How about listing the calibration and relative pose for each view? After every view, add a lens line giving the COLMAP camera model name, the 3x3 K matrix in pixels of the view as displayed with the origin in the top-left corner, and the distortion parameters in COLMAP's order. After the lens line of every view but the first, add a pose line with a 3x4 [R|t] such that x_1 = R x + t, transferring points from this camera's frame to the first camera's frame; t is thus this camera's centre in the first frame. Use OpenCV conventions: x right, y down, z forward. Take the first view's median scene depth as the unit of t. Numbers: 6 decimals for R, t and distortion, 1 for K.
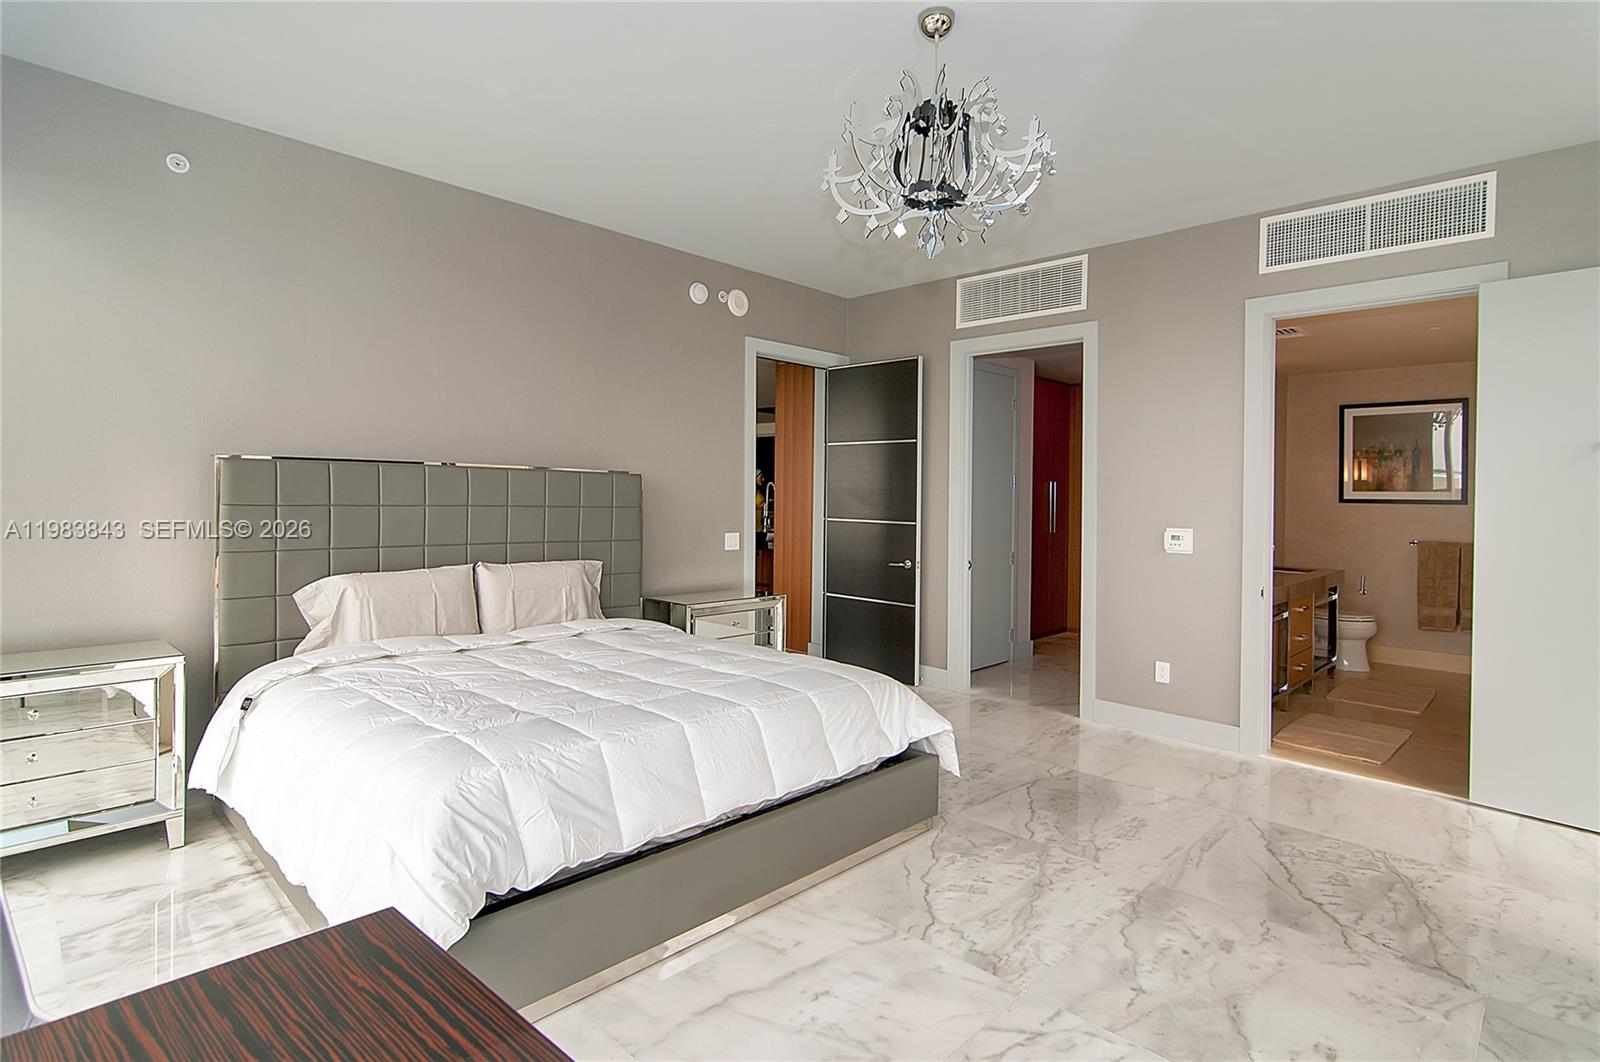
lens RADIAL K [[794.2, 0, 796.7], [0, 794.2, 499.8], [0, 0, 1]] dist [0.001748, 0.001657]
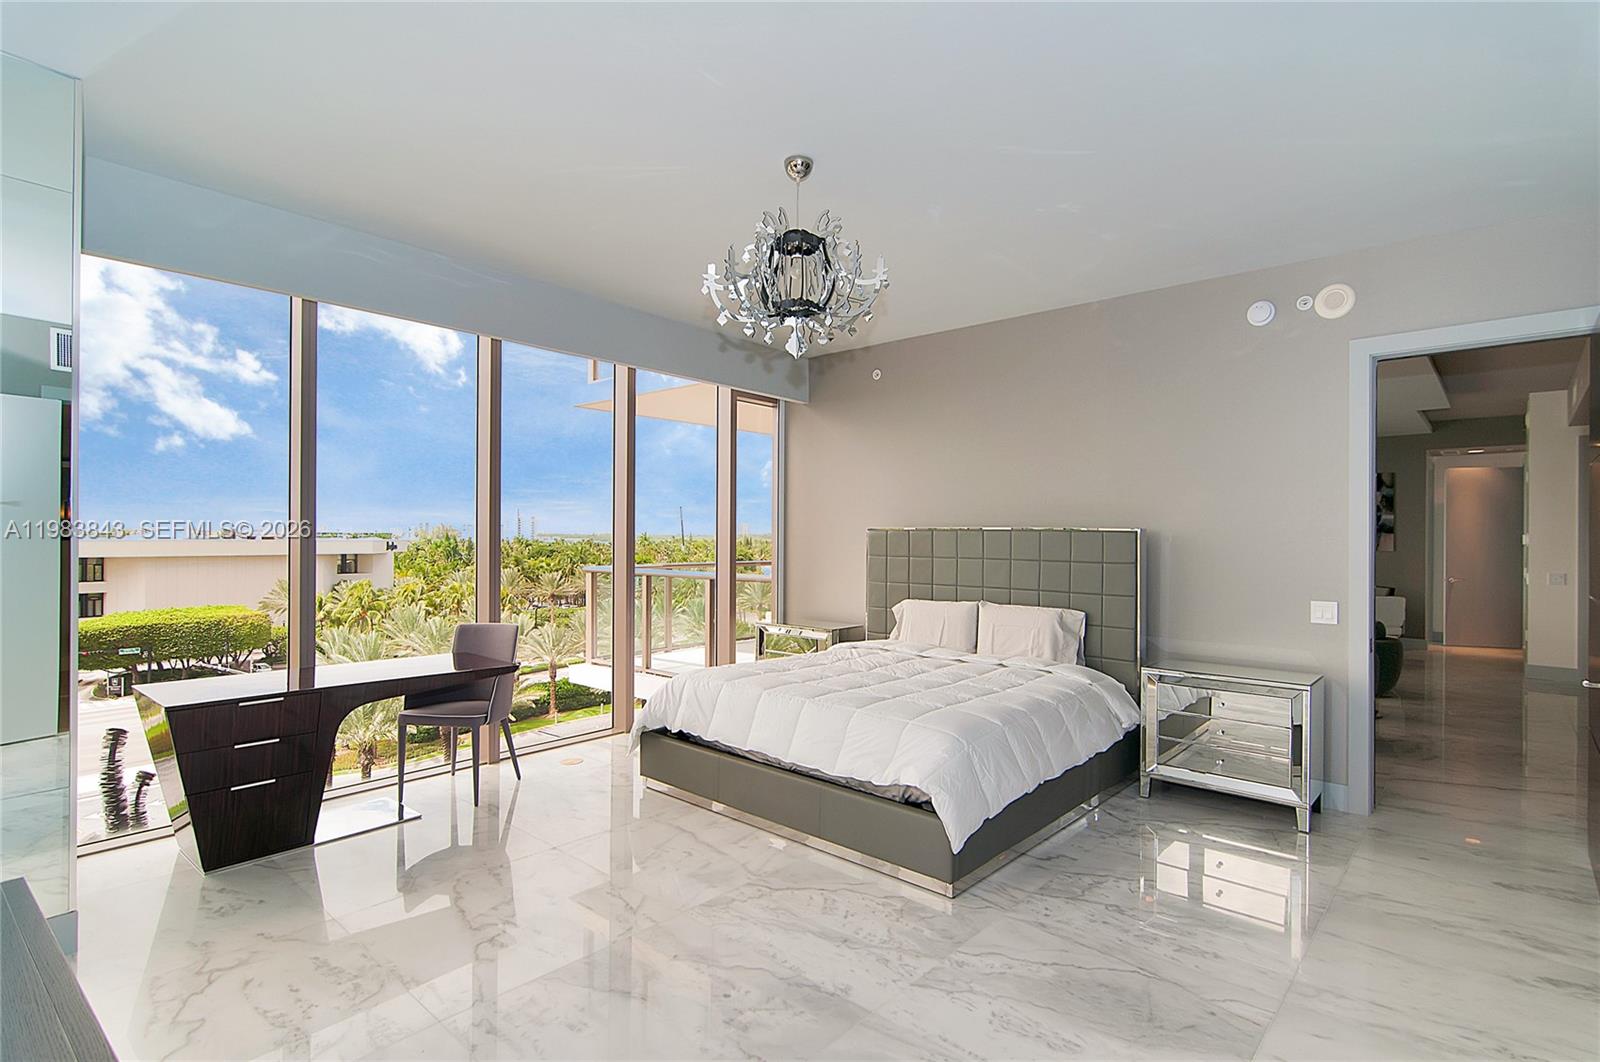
lens RADIAL K [[794.2, 0, 804.0], [0, 794.2, 536.3], [0, 0, 1]] dist [0.001748, 0.001657]
pose [[0.039479, -0.015106, -0.999106, 1.283394], [-0.011186, 0.999816, -0.015559, -0.007391], [0.999158, 0.011790, 0.039303, 0.885832]]
